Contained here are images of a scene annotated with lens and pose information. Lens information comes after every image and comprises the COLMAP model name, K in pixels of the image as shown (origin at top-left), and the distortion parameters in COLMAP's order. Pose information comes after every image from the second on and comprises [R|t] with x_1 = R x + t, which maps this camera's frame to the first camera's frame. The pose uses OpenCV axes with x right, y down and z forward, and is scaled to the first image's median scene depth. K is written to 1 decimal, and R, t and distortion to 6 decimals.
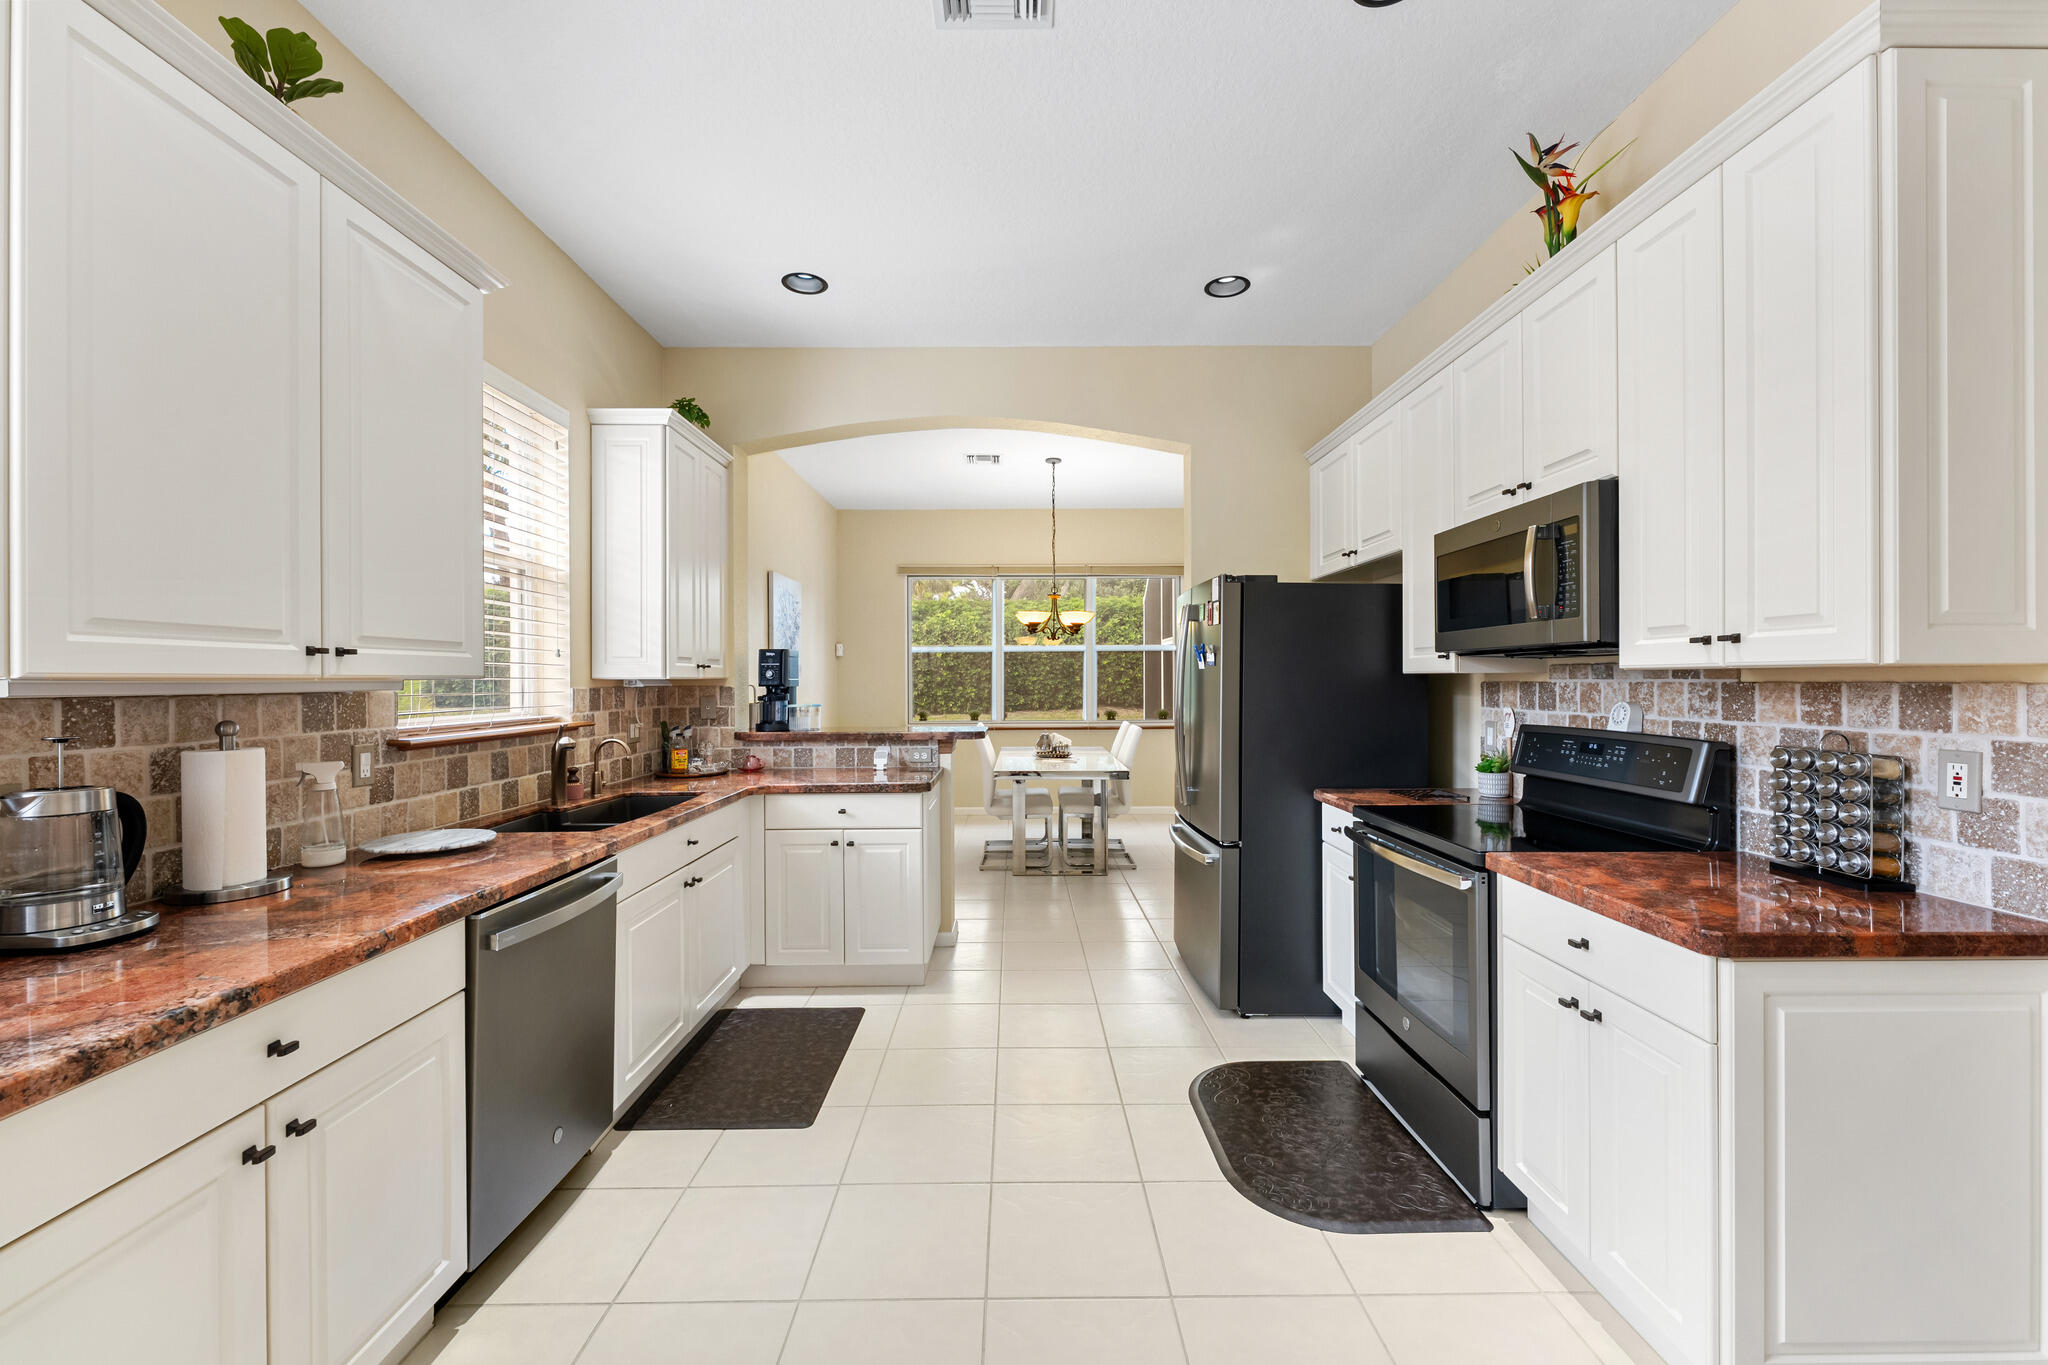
lens RADIAL K [[819.0, 0, 1022.9], [0, 819.0, 677.5], [0, 0, 1]] dist [-0.000851, -0.000166]
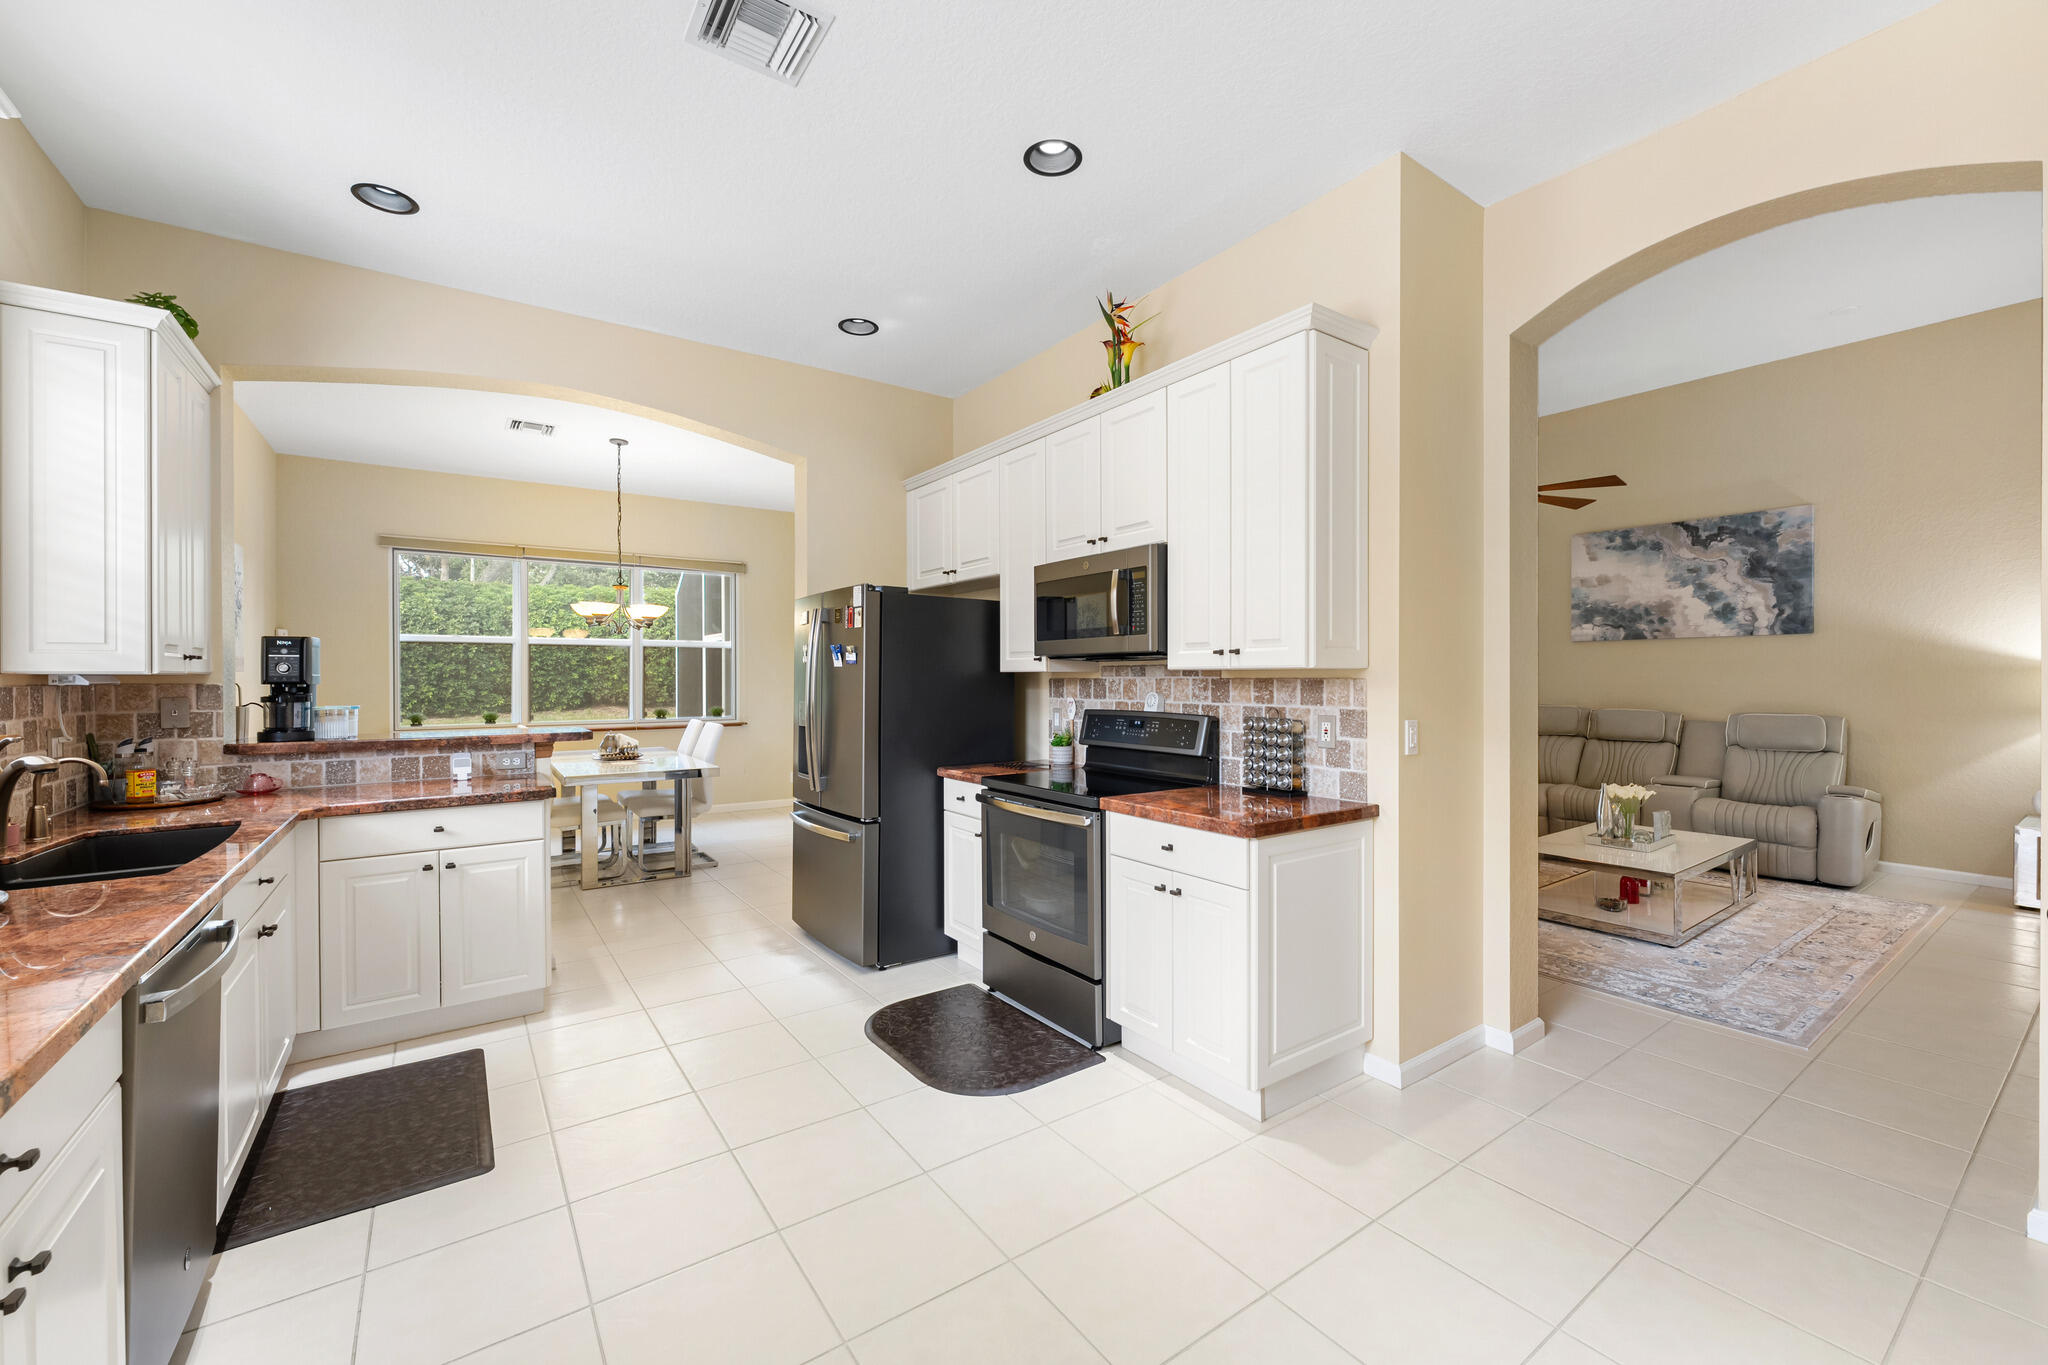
lens RADIAL K [[819.0, 0, 1022.9], [0, 819.0, 677.5], [0, 0, 1]] dist [-0.000851, -0.000166]
pose [[0.819626, 0.001351, 0.572898, -0.248738], [-0.003021, 0.999994, 0.001964, 0.001410], [-0.572892, -0.003341, 0.819624, -0.061374]]
